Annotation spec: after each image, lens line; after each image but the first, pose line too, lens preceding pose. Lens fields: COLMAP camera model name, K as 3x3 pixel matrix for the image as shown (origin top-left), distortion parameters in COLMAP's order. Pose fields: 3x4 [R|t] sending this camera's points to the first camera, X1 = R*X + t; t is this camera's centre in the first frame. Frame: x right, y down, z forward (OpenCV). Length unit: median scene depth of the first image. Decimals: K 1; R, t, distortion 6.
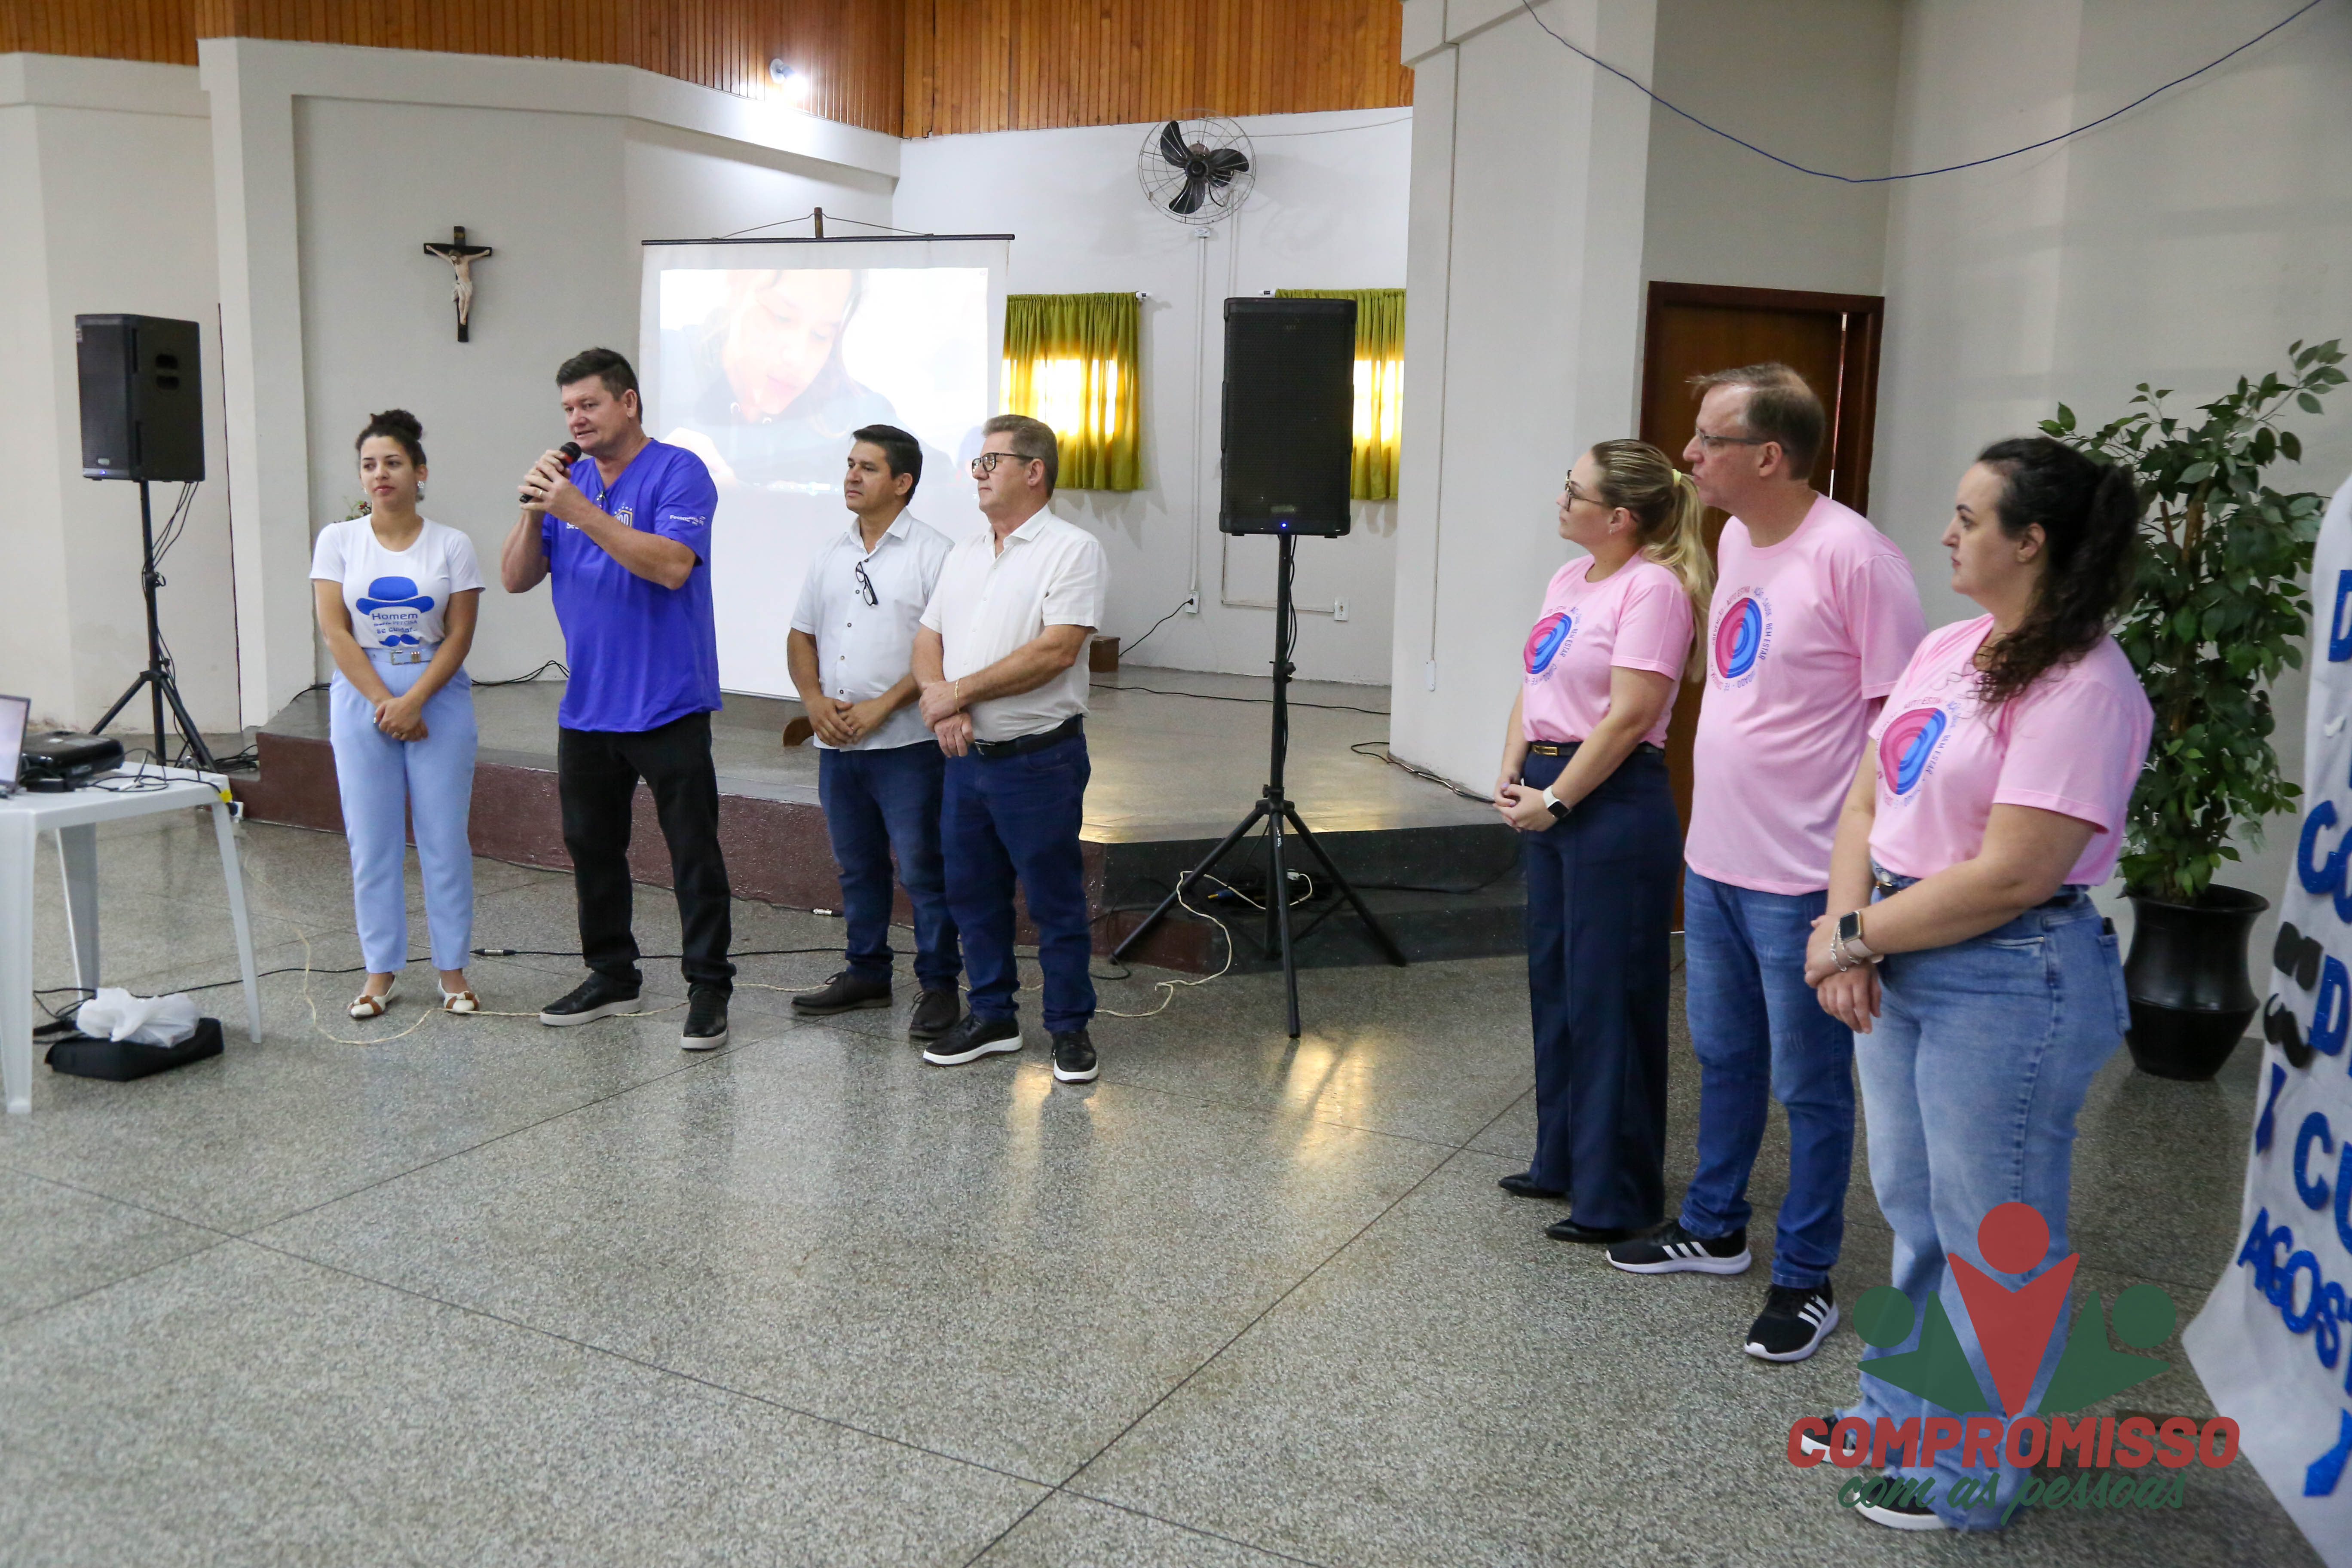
lens RADIAL K [[2036.2, 0, 1168.8], [0, 2036.2, 790.2], [0, 0, 1]] dist [-0.049875, 0.092386]
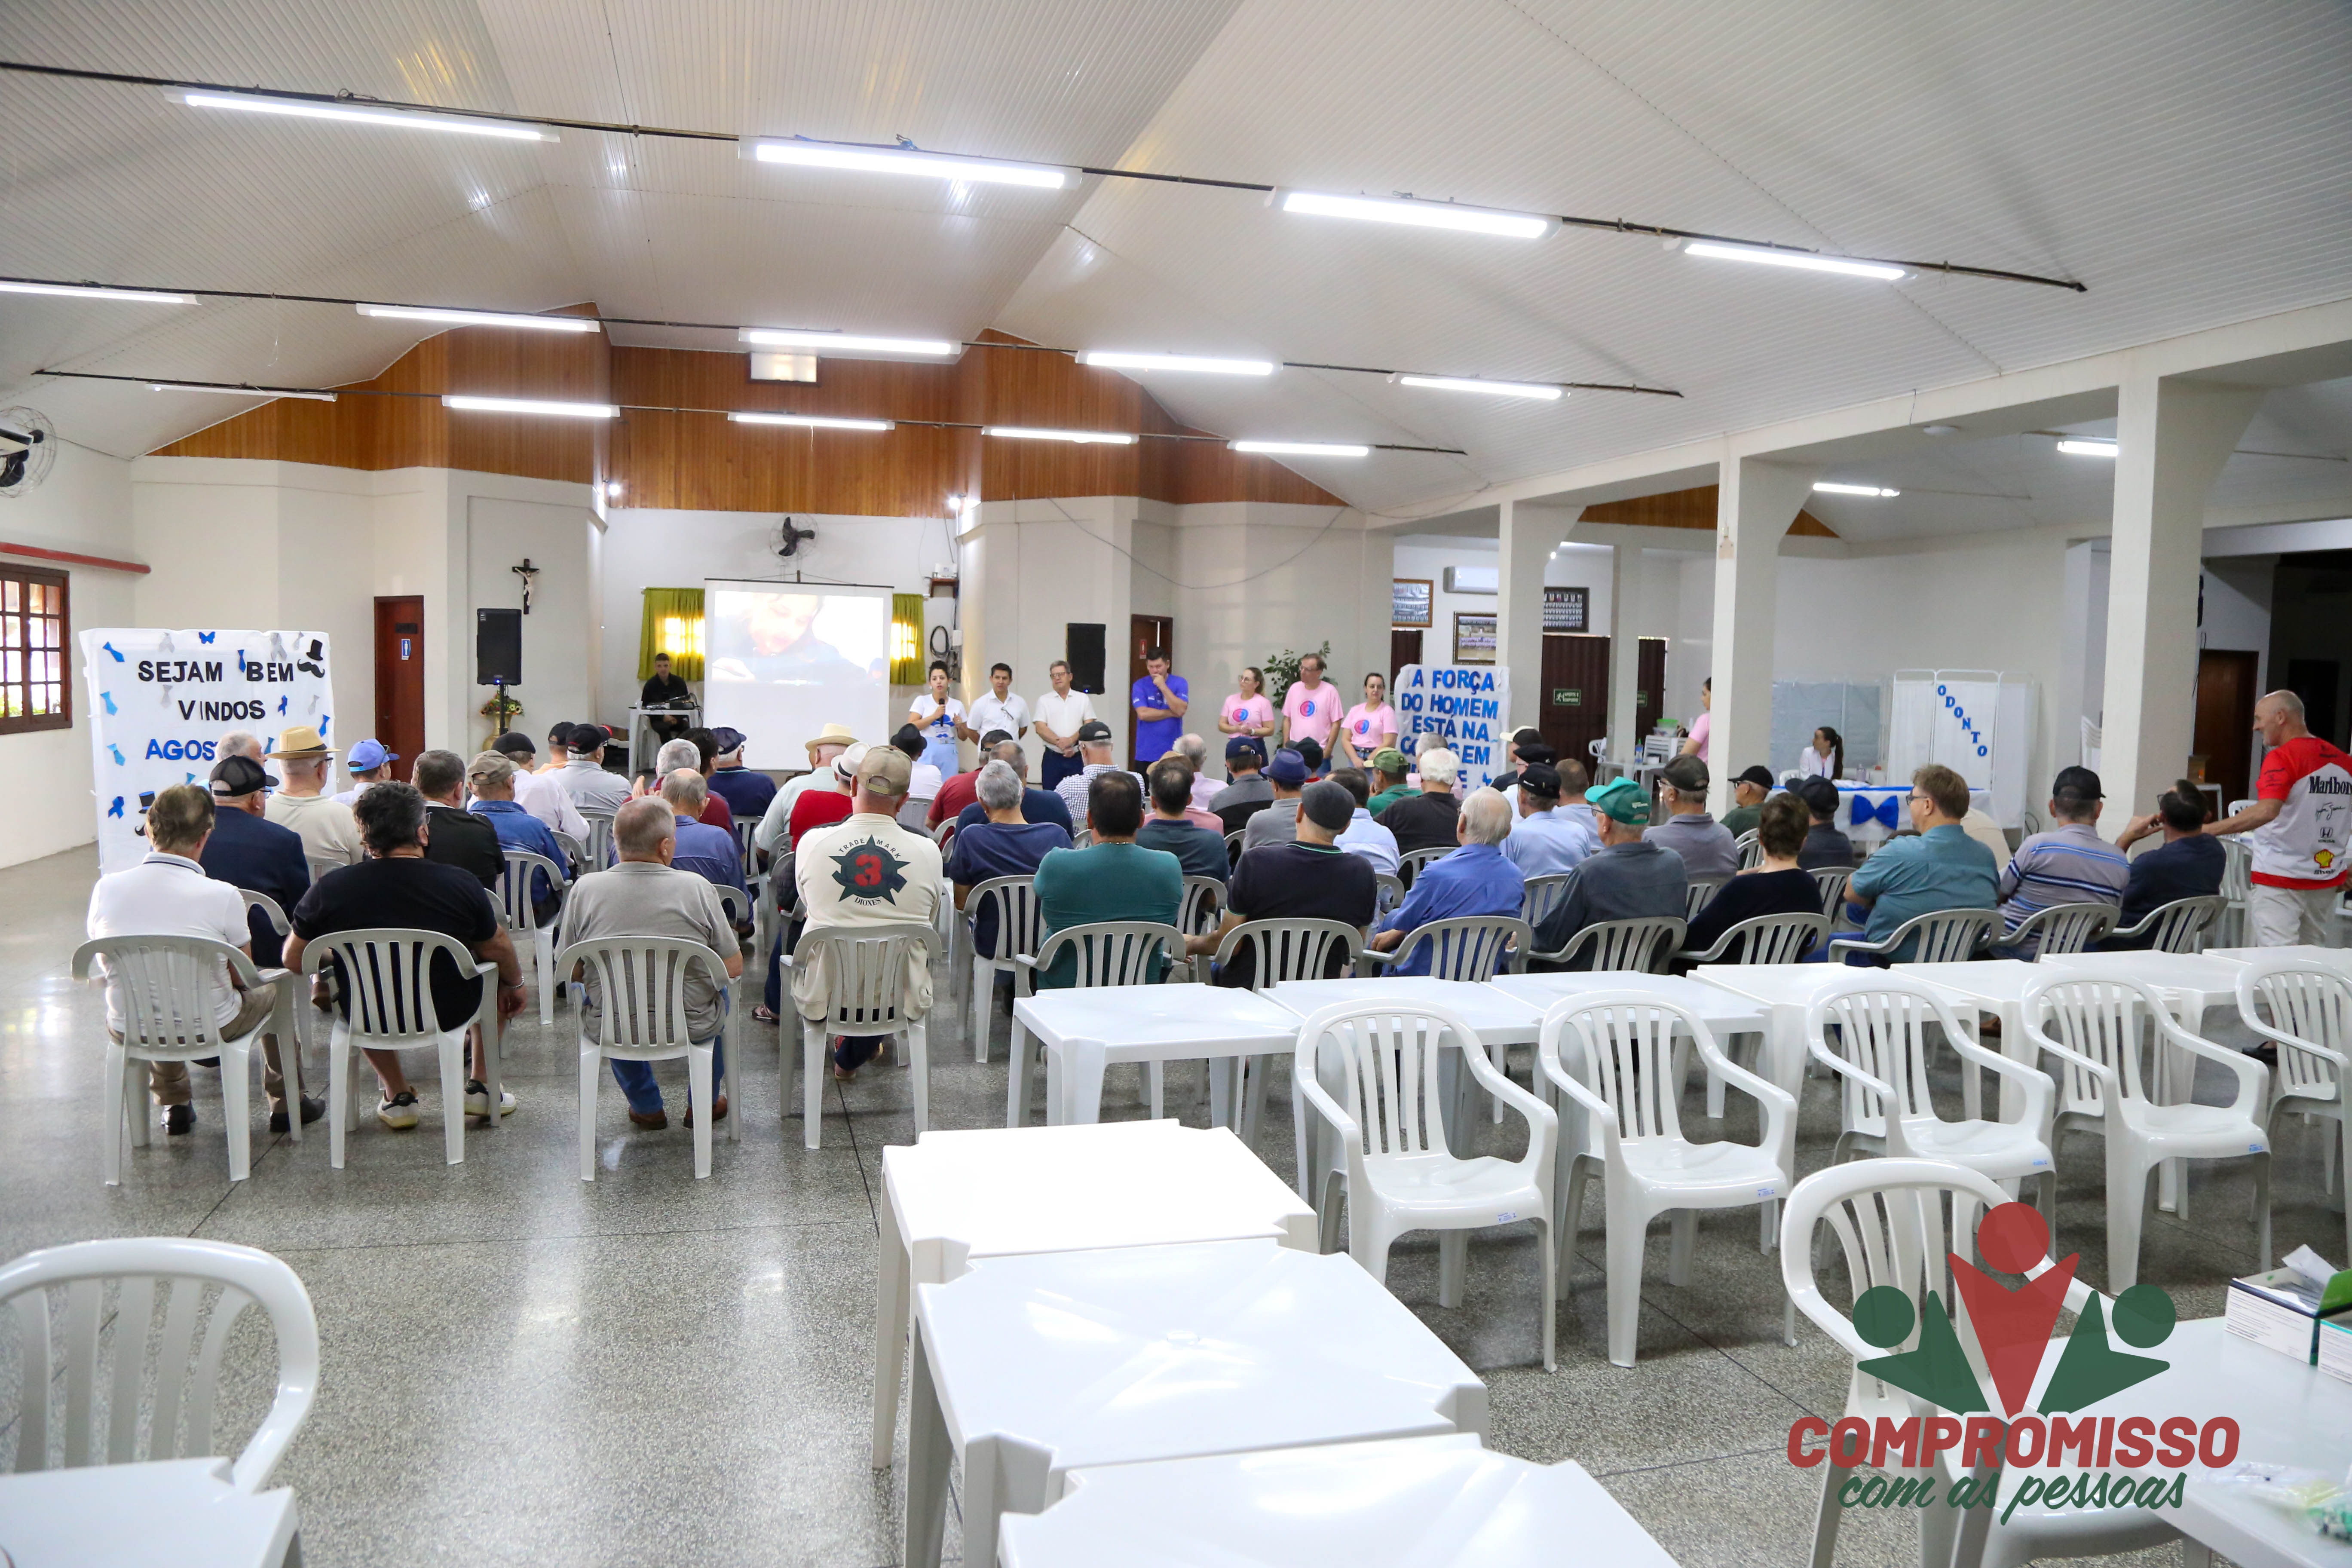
lens RADIAL K [[1625.5, 0, 1186.0], [0, 1625.5, 795.2], [0, 0, 1]] dist [-0.117127, 0.071132]
pose [[0.719729, -0.064341, 0.691268, -1.462711], [0.110242, 0.993655, -0.022295, 0.099548], [-0.685447, 0.092253, 0.722255, -0.872910]]
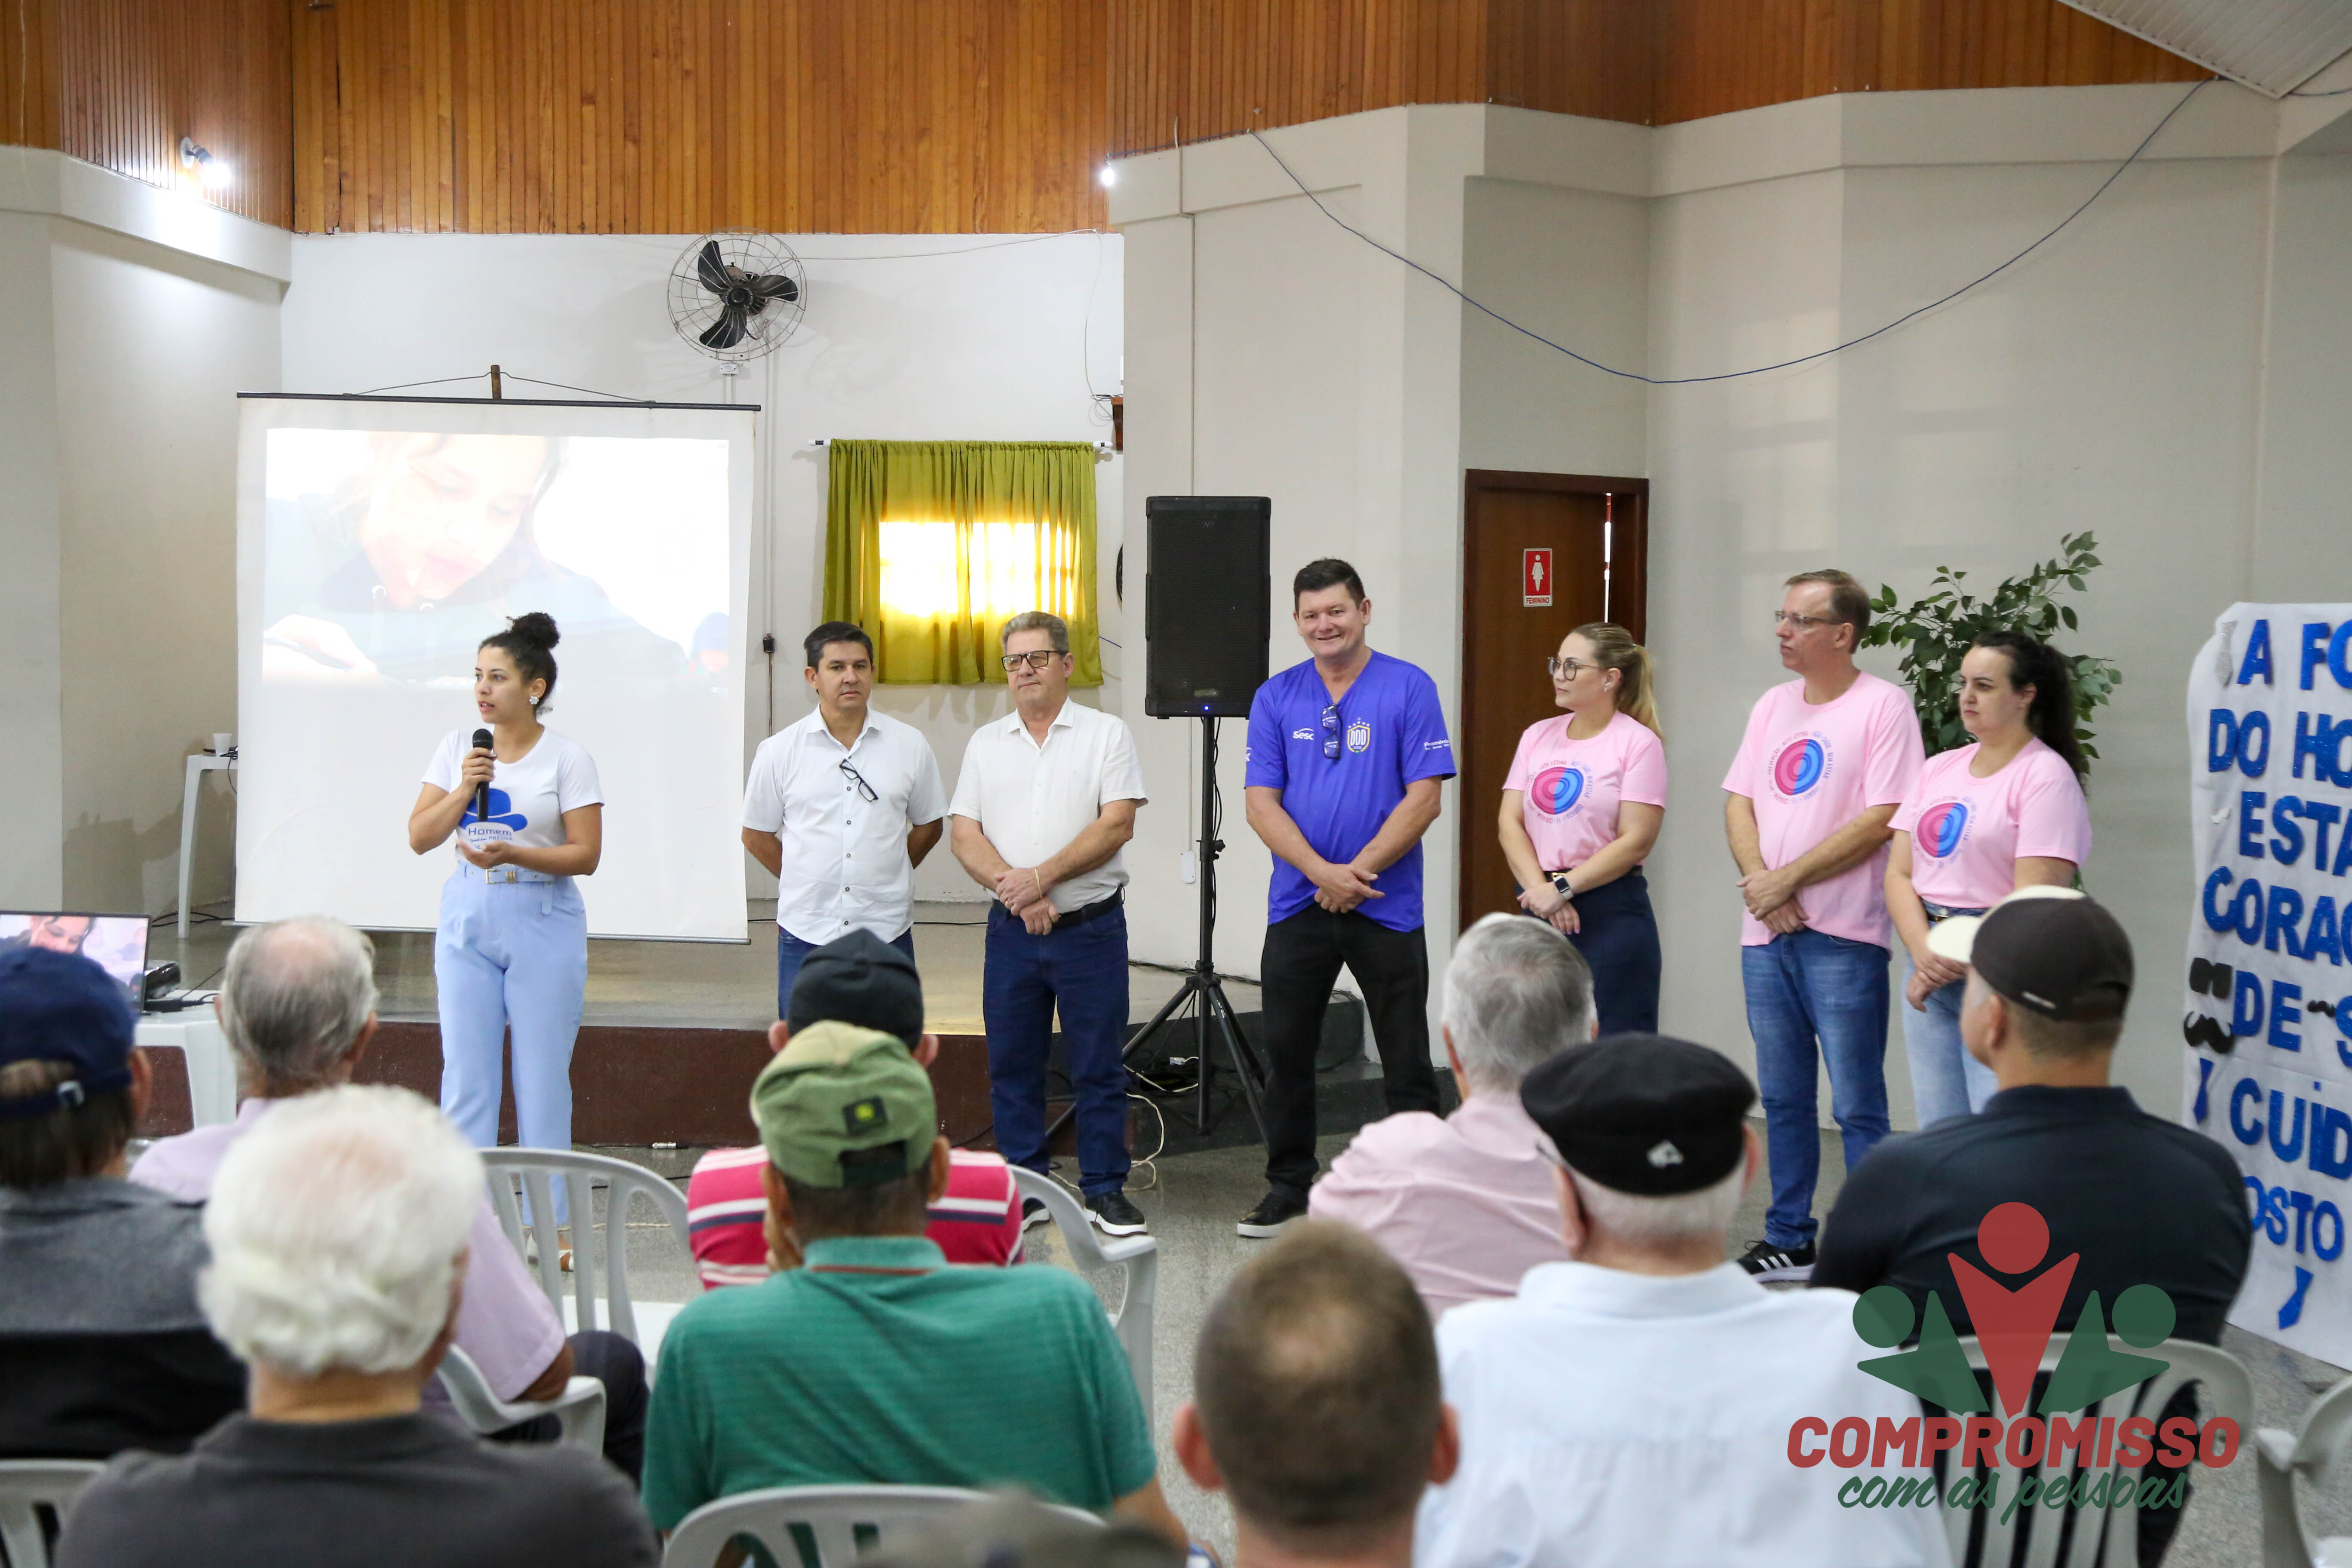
lens RADIAL K [[3319.3, 0, 1188.8], [0, 3319.3, 781.3], [0, 0, 1]] dist [0.185535, 0.010508]
pose [[0.928971, -0.034437, 0.368548, -0.523493], [0.075401, 0.992392, -0.097328, 0.064599], [-0.362392, 0.118204, 0.924500, -0.509346]]
